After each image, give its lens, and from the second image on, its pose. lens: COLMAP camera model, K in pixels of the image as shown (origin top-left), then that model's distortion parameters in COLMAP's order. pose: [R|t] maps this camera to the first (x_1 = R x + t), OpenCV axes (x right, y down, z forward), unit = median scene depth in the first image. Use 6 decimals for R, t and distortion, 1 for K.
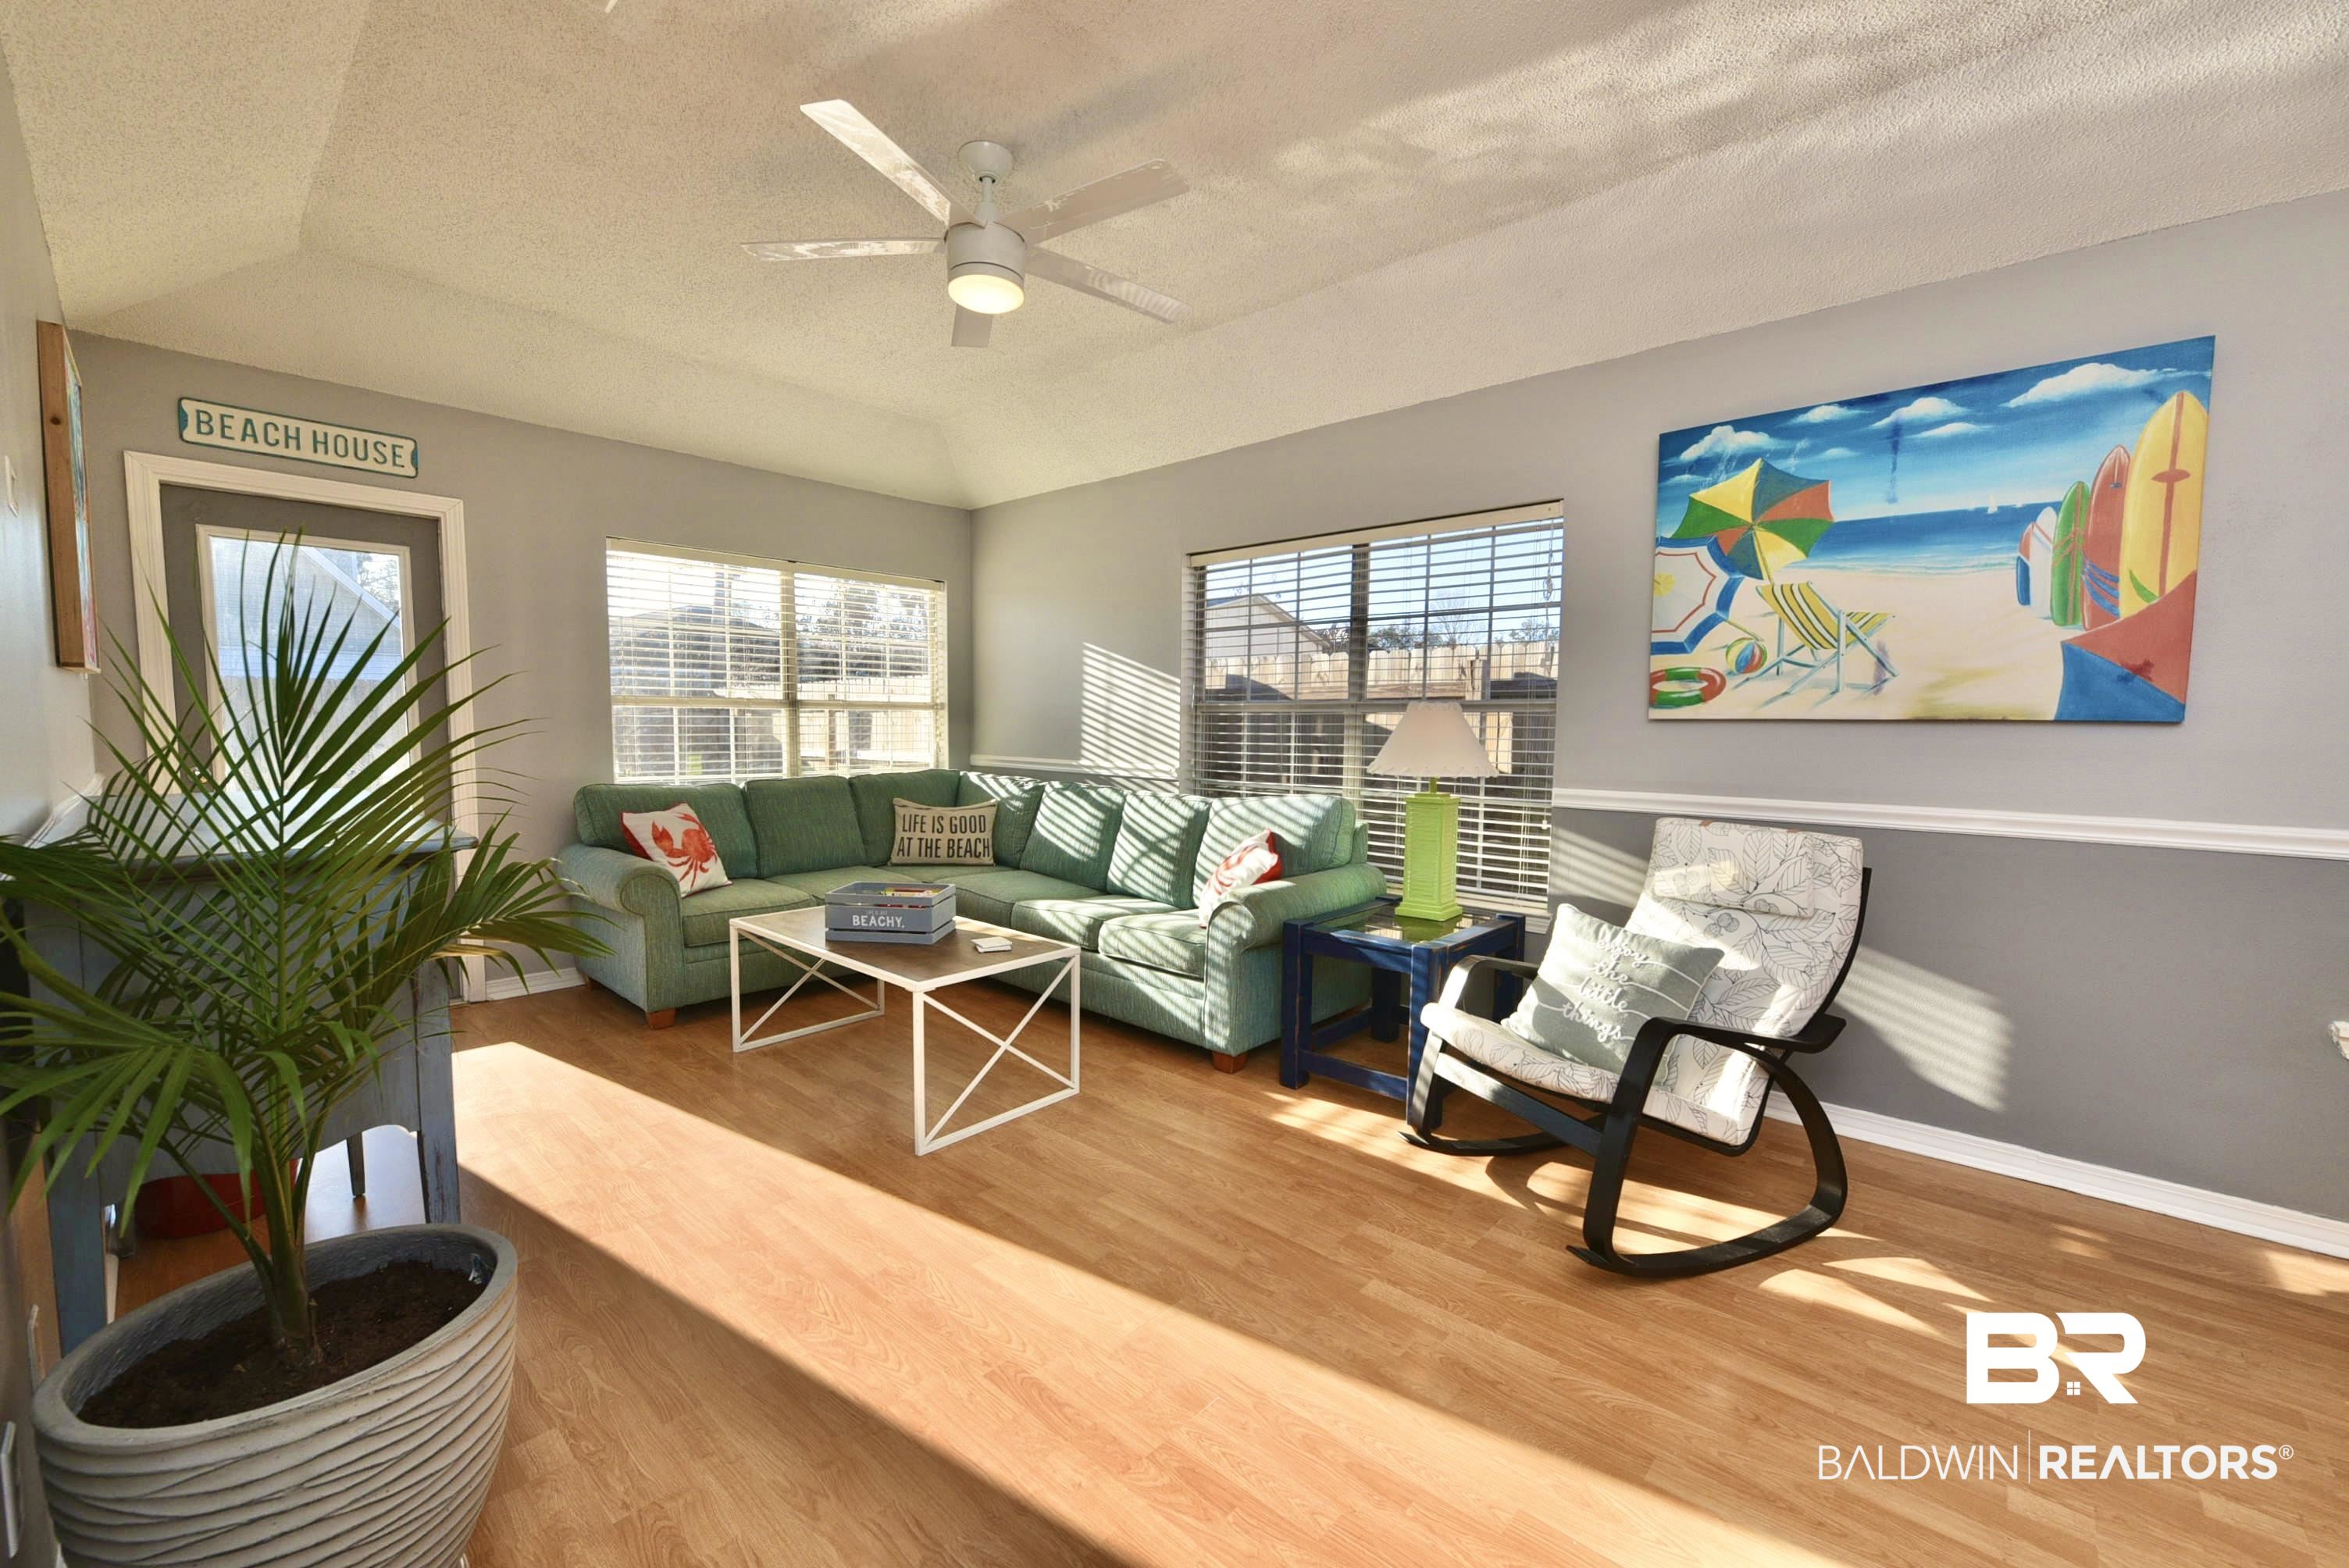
lens RADIAL K [[926.3, 0, 1174.5], [0, 926.3, 784.0], [0, 0, 1]] dist [-0.010615, -0.000053]
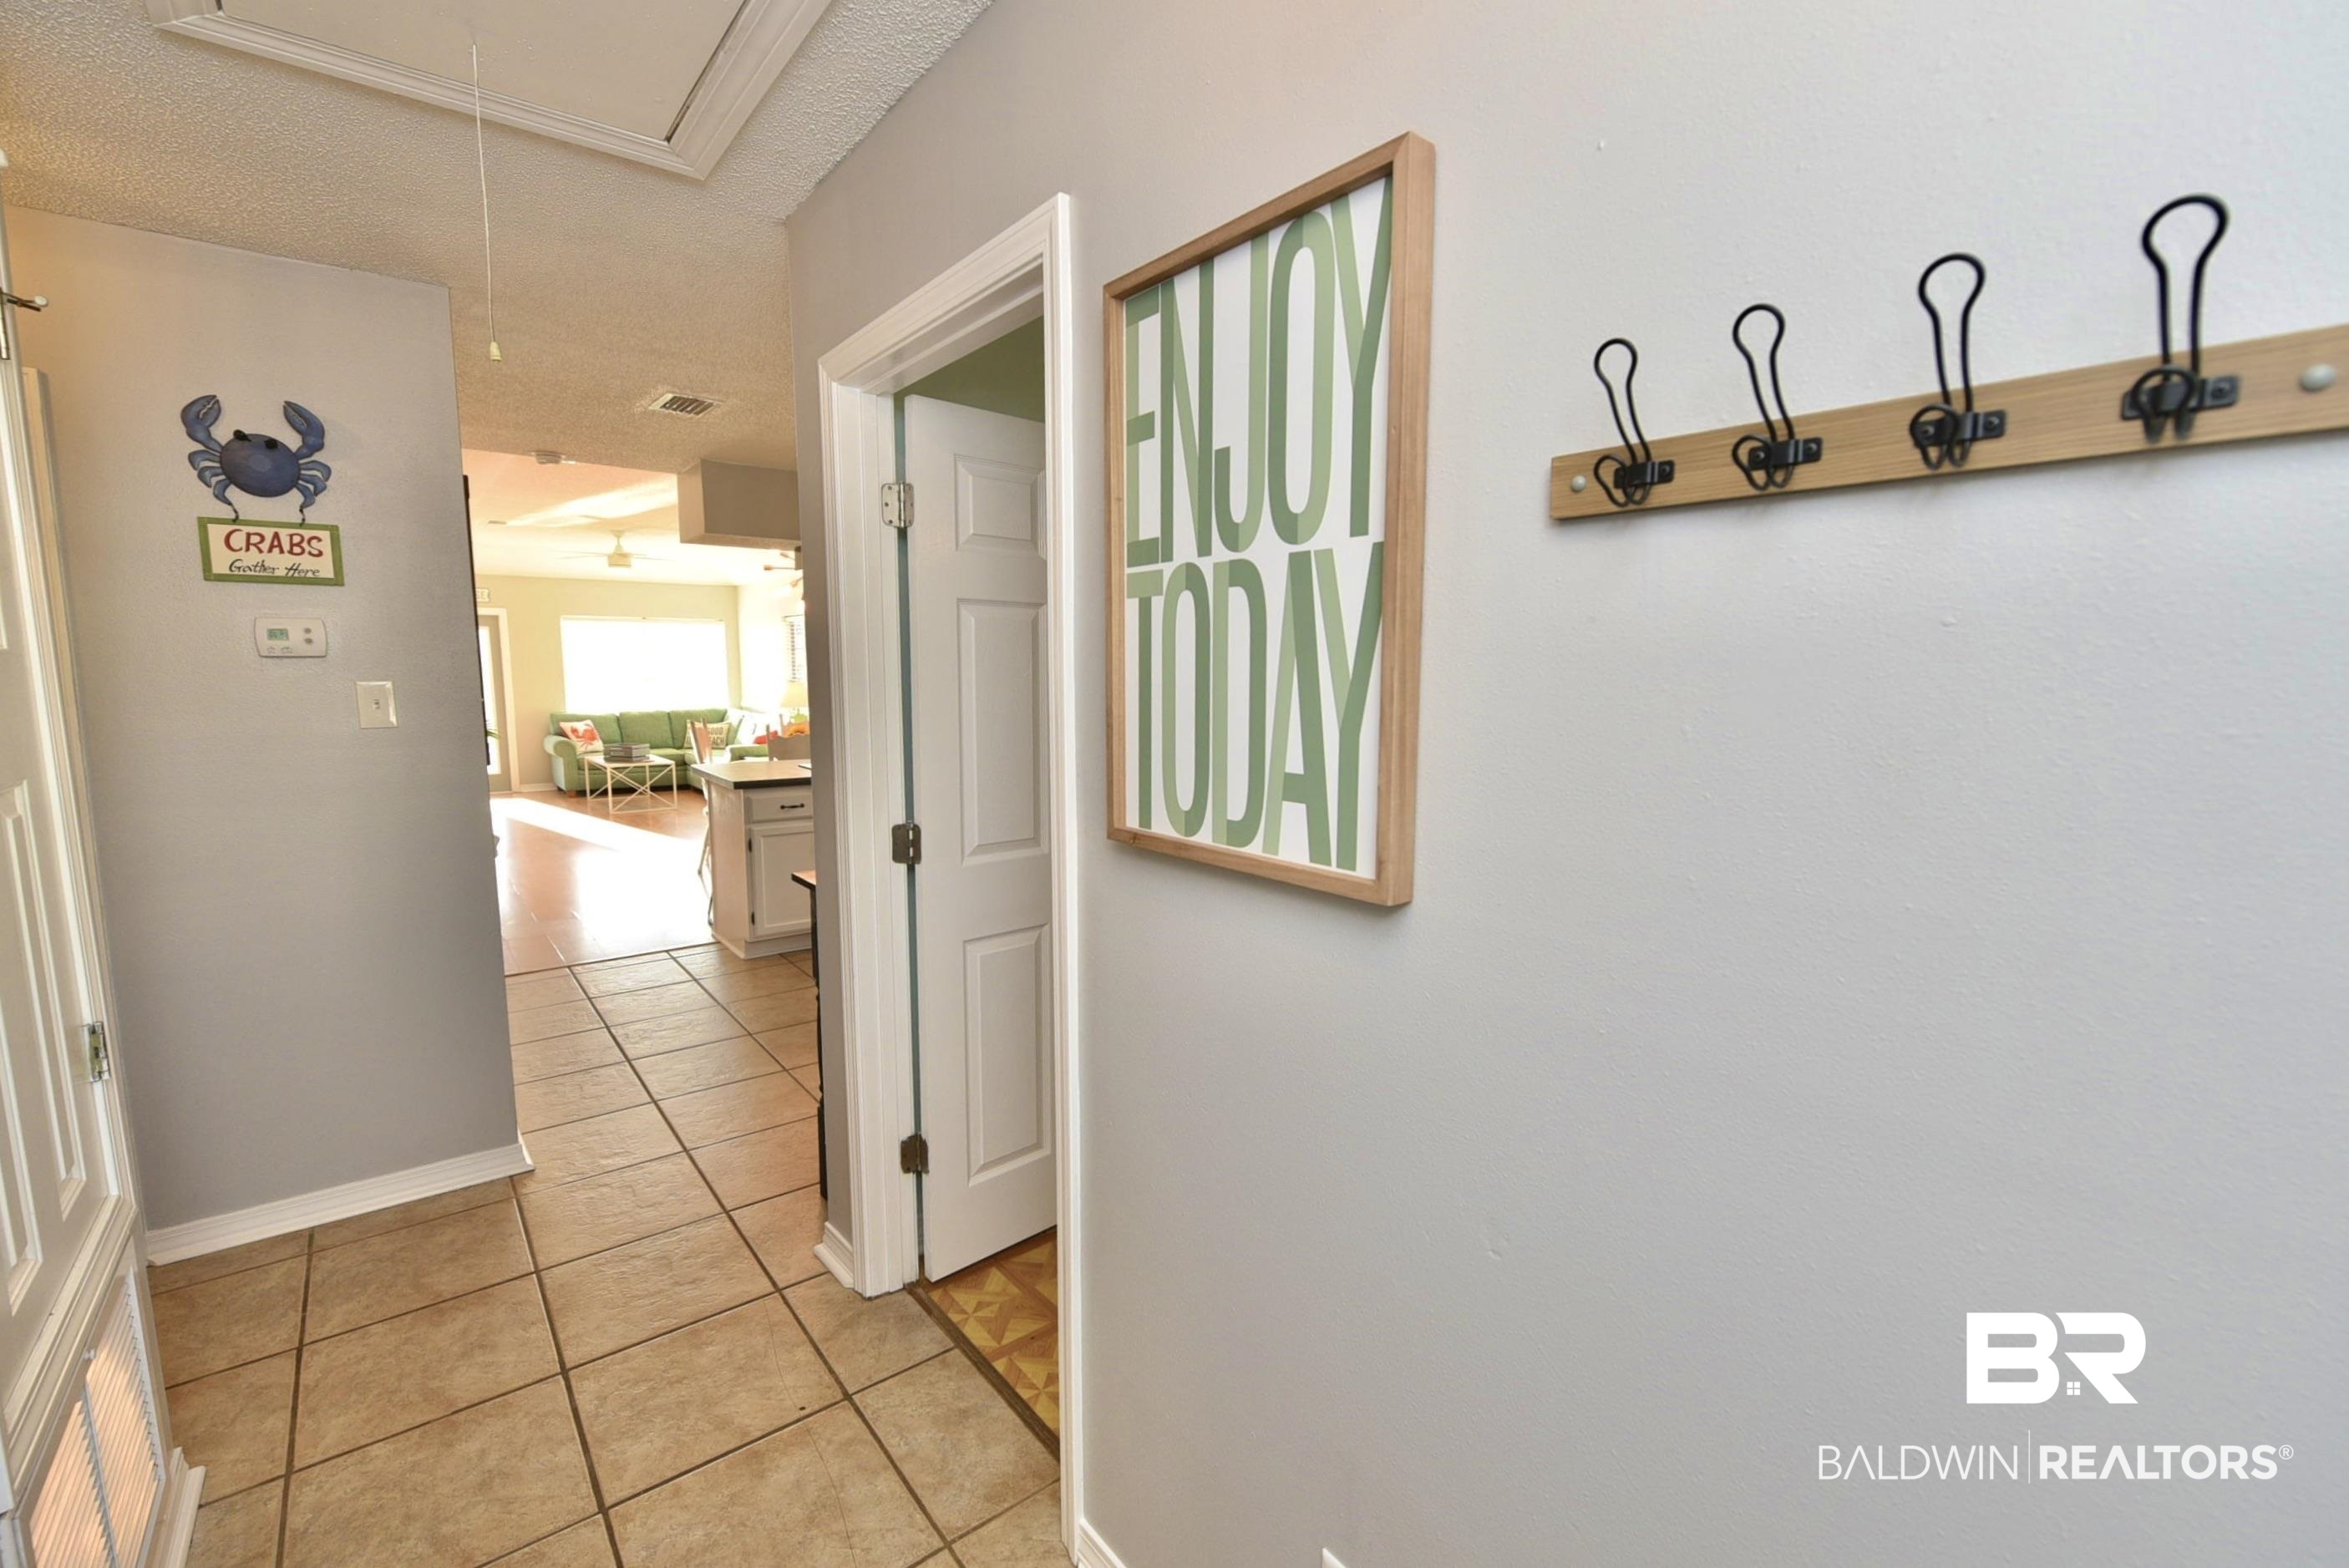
lens RADIAL K [[1004.1, 0, 1174.5], [0, 1004.1, 784.0], [0, 0, 1]] dist [-0.001622, -0.000110]
pose [[0.987889, 0.012844, -0.154631, 1.918374], [-0.005532, 0.998850, 0.047621, 0.071192], [0.155065, -0.046188, 0.986824, -1.922864]]
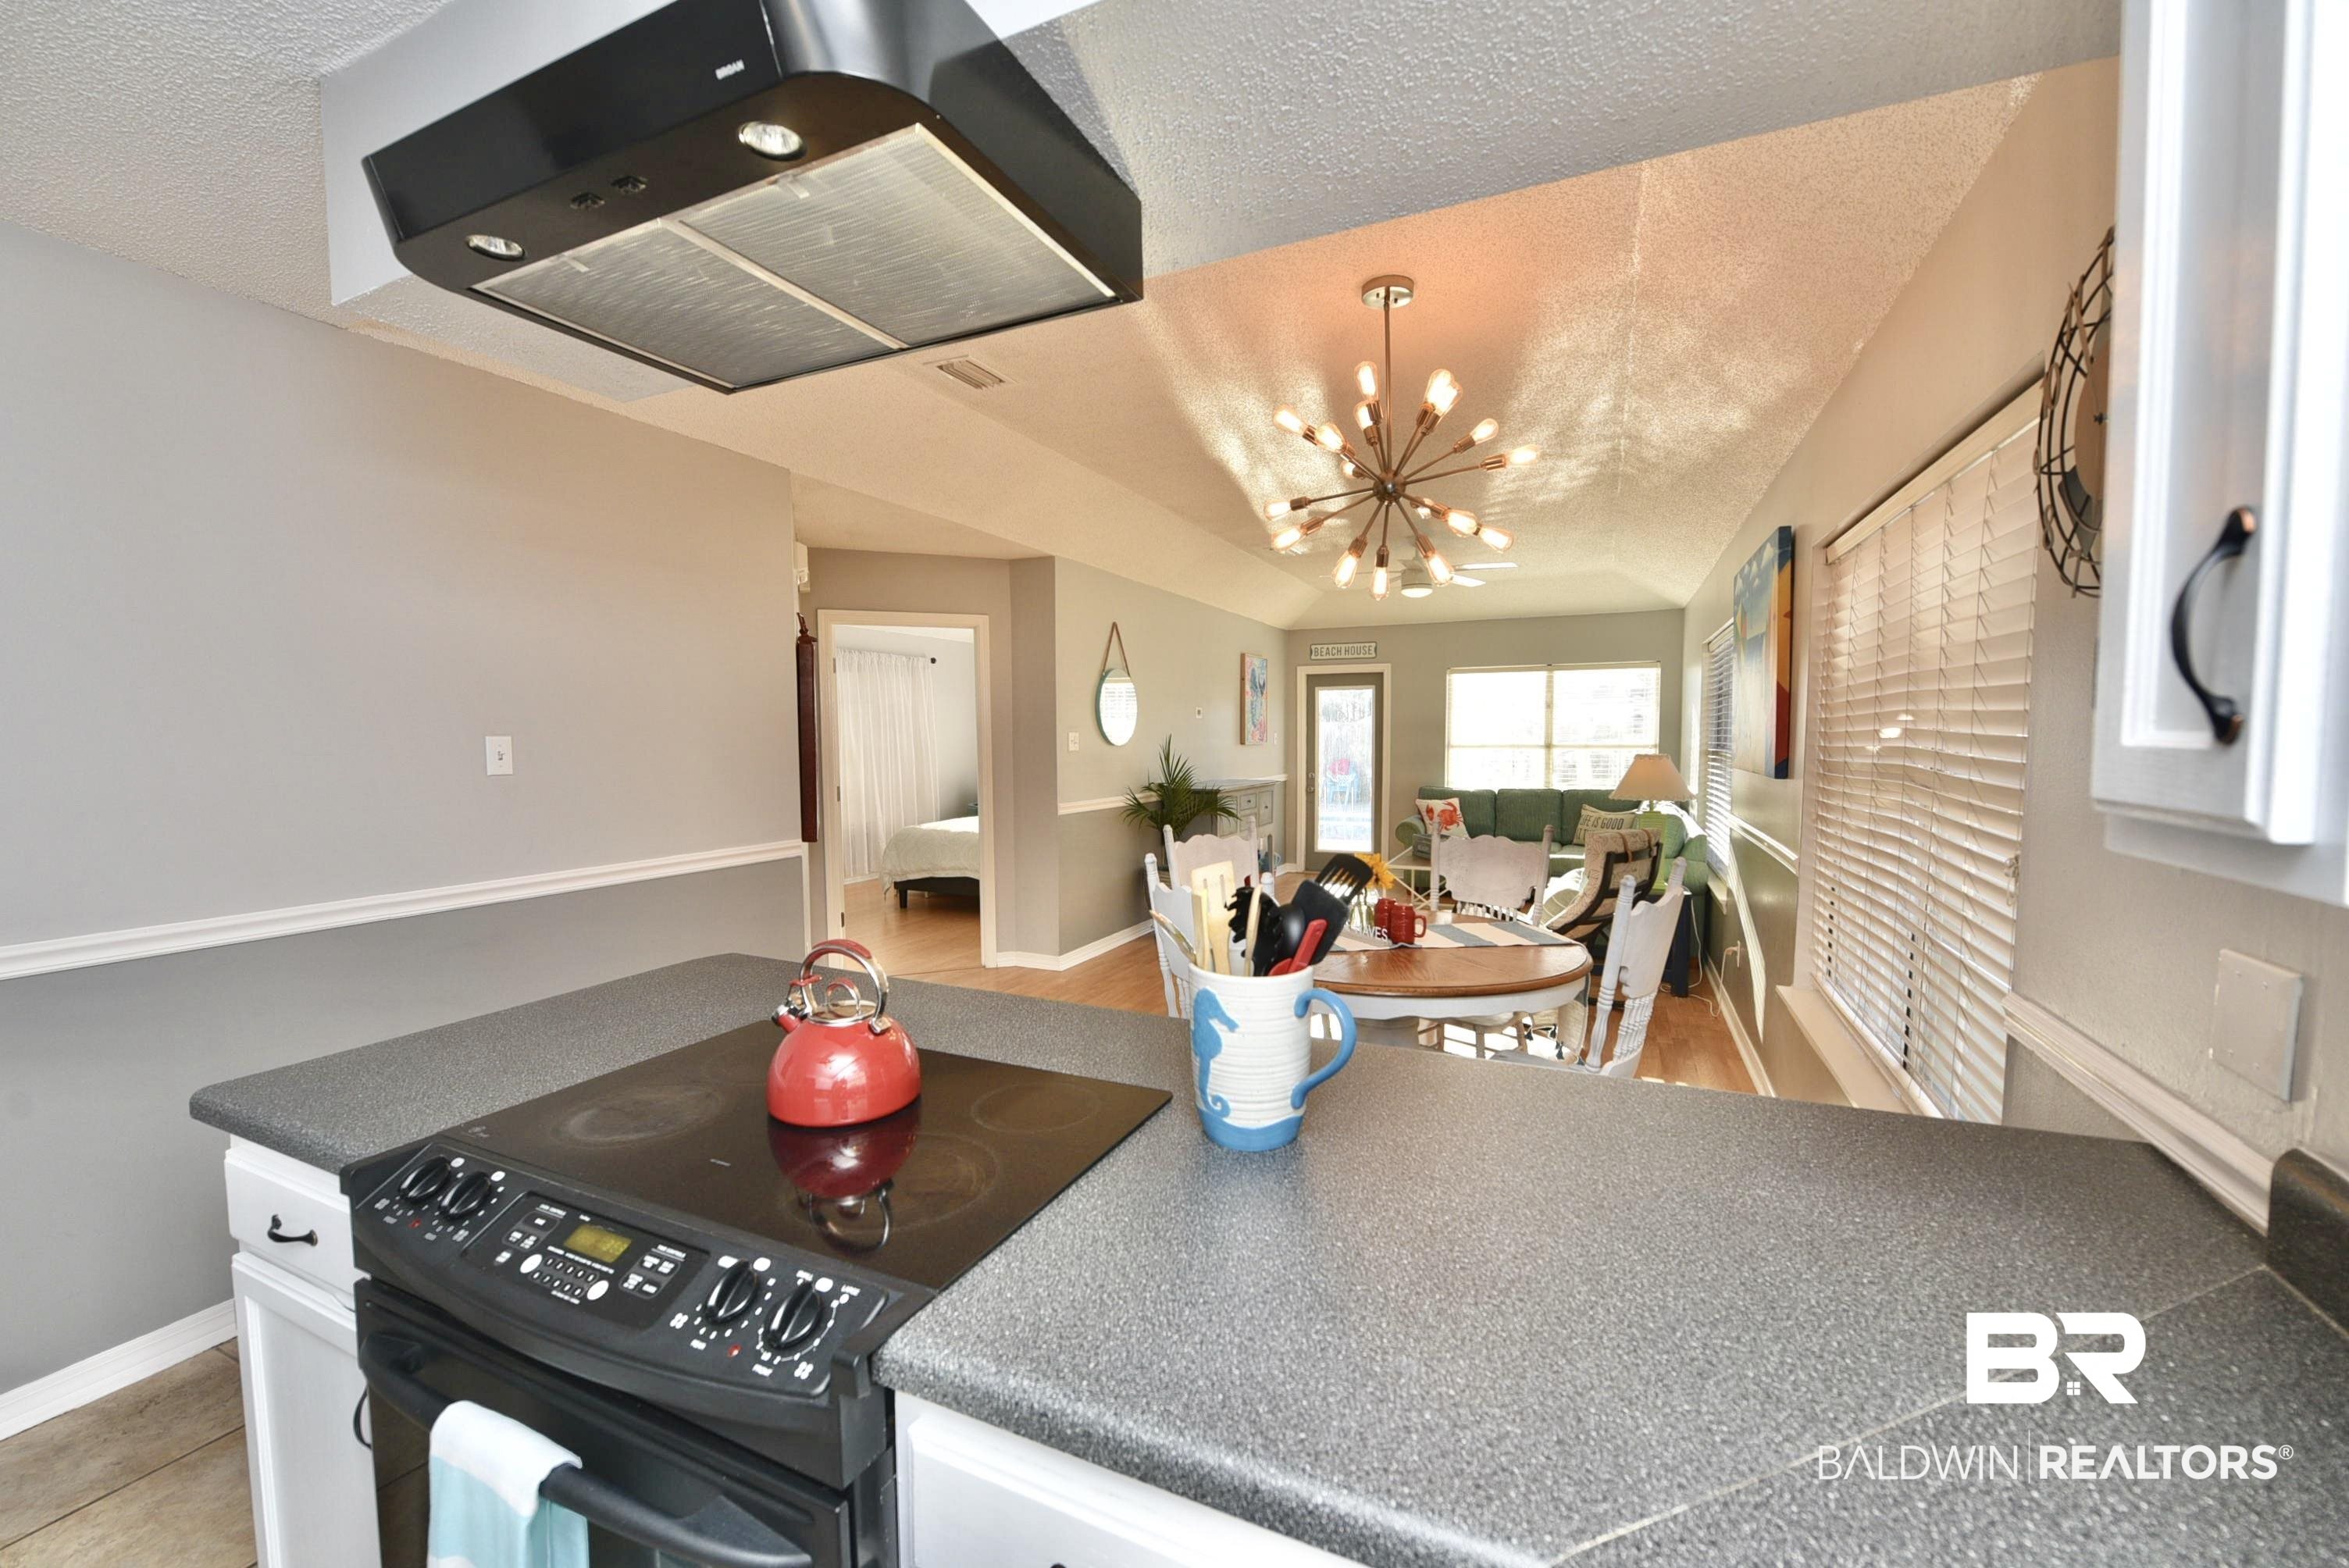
lens RADIAL K [[926.3, 0, 1174.5], [0, 926.3, 784.0], [0, 0, 1]] dist [-0.010615, -0.000053]
pose [[0.299432, 0.040940, -0.953239, 1.538683], [-0.059431, 0.997939, 0.024191, -0.026368], [0.952265, 0.049409, 0.301248, -0.266417]]
